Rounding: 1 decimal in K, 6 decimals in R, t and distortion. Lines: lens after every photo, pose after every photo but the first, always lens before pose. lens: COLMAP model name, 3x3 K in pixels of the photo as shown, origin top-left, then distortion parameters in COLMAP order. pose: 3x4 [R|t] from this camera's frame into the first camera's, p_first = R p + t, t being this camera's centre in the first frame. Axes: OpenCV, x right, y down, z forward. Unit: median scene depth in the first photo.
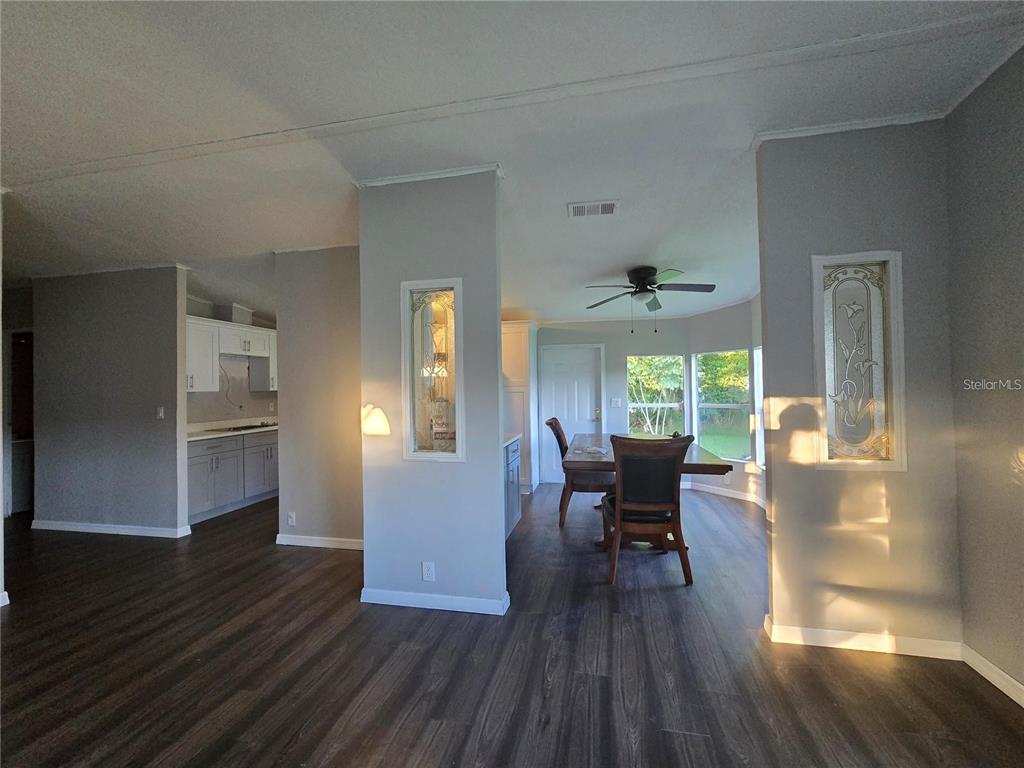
lens RADIAL K [[417.2, 0, 517.6], [0, 417.2, 384.1], [0, 0, 1]] dist [-0.001508, 0.000076]
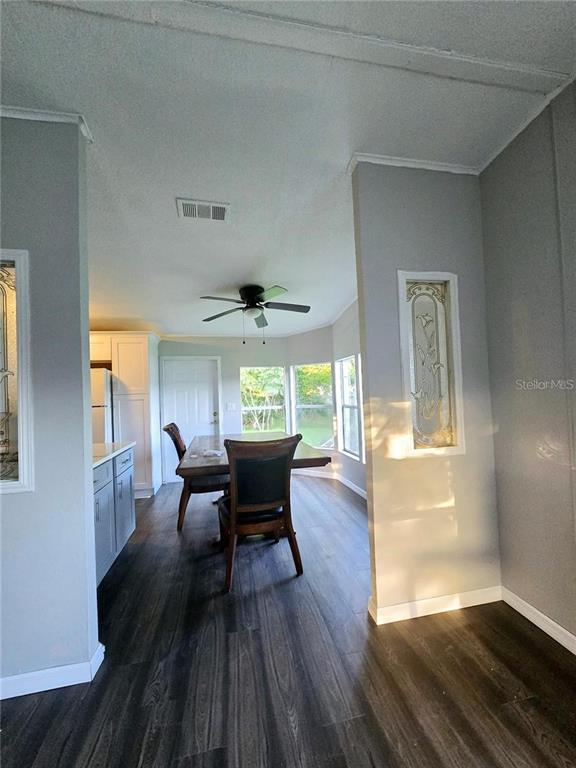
lens RADIAL K [[312.9, 0, 287.2], [0, 312.9, 385.6], [0, 0, 1]] dist [-0.001508, 0.000076]
pose [[0.918957, -0.008757, 0.394260, 0.066931], [0.018834, 0.999587, -0.021697, 0.013859], [-0.393907, 0.027364, 0.918743, 0.253995]]
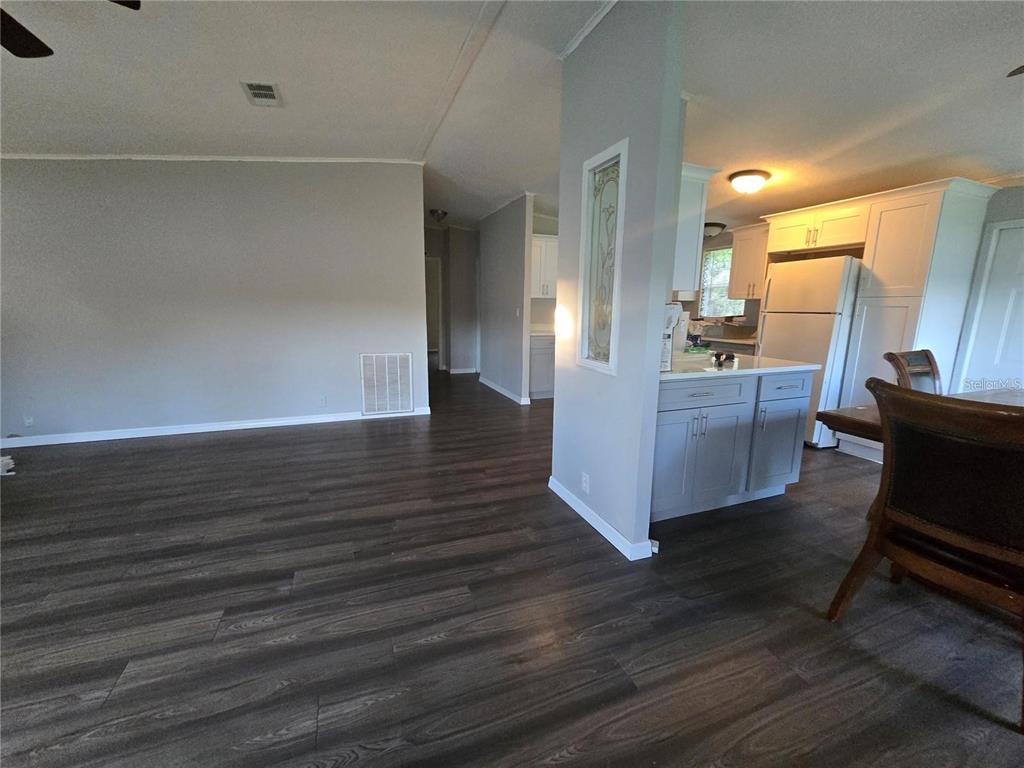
lens RADIAL K [[417.2, 0, 517.6], [0, 417.2, 384.1], [0, 0, 1]] dist [-0.001508, 0.000076]
pose [[0.555957, 0.177693, -0.811995, 0.392893], [-0.018191, 0.979250, 0.201839, 0.031971], [0.831012, -0.097443, 0.547653, 0.325343]]
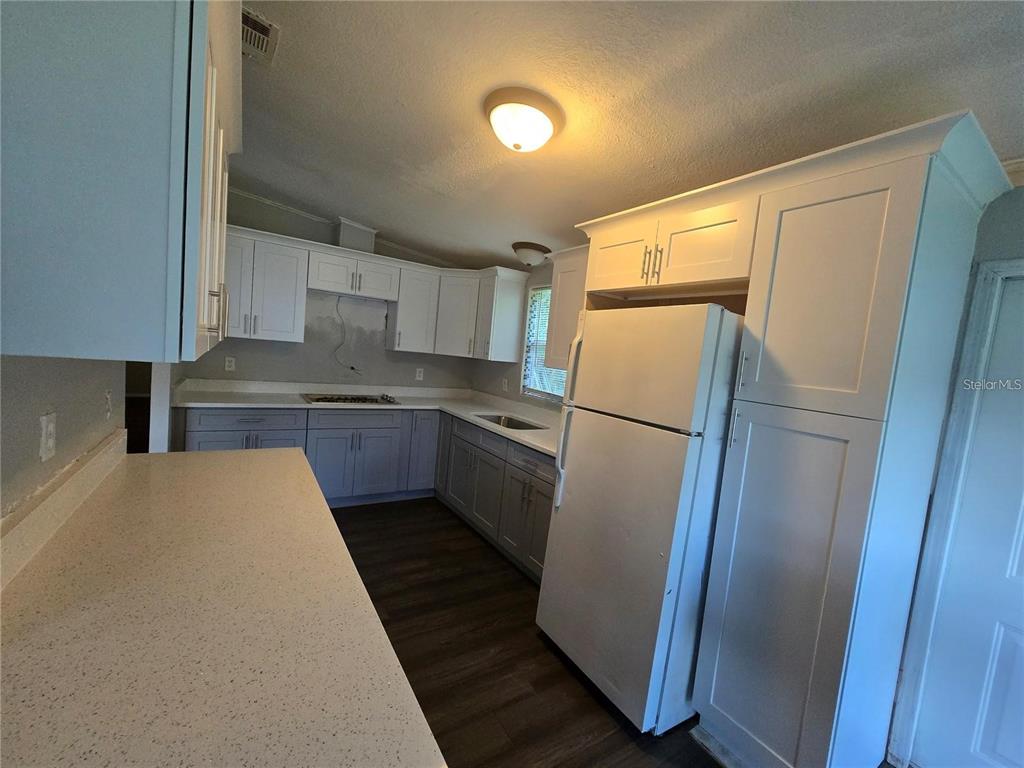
lens RADIAL K [[417.2, 0, 517.6], [0, 417.2, 384.1], [0, 0, 1]] dist [-0.001508, 0.000076]
pose [[0.705611, 0.141338, -0.694361, 0.076991], [-0.106294, 0.989930, 0.093485, -0.030138], [0.700582, 0.007842, 0.713529, 1.286472]]
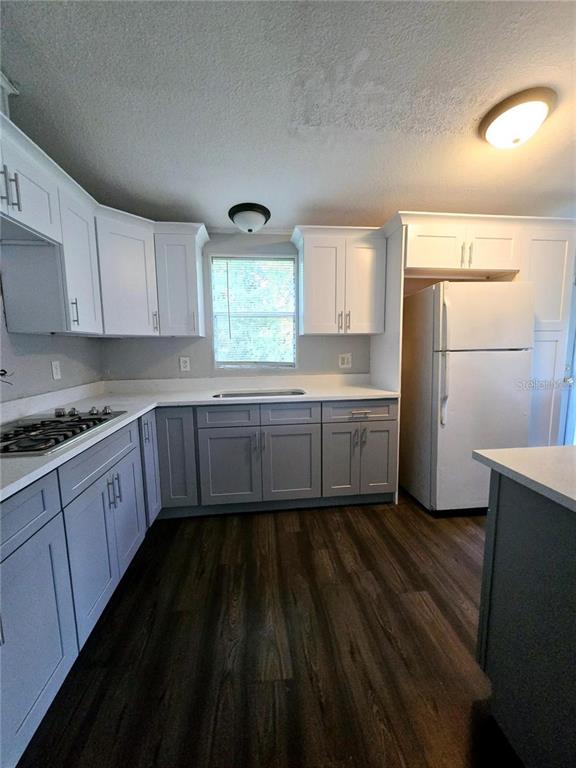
lens RADIAL K [[312.9, 0, 287.2], [0, 312.9, 385.6], [0, 0, 1]] dist [-0.001508, 0.000076]
pose [[0.950074, -0.031916, 0.310390, -0.969815], [-0.006943, 0.992347, 0.123287, 0.057641], [-0.311949, -0.119287, 0.942581, 1.259620]]
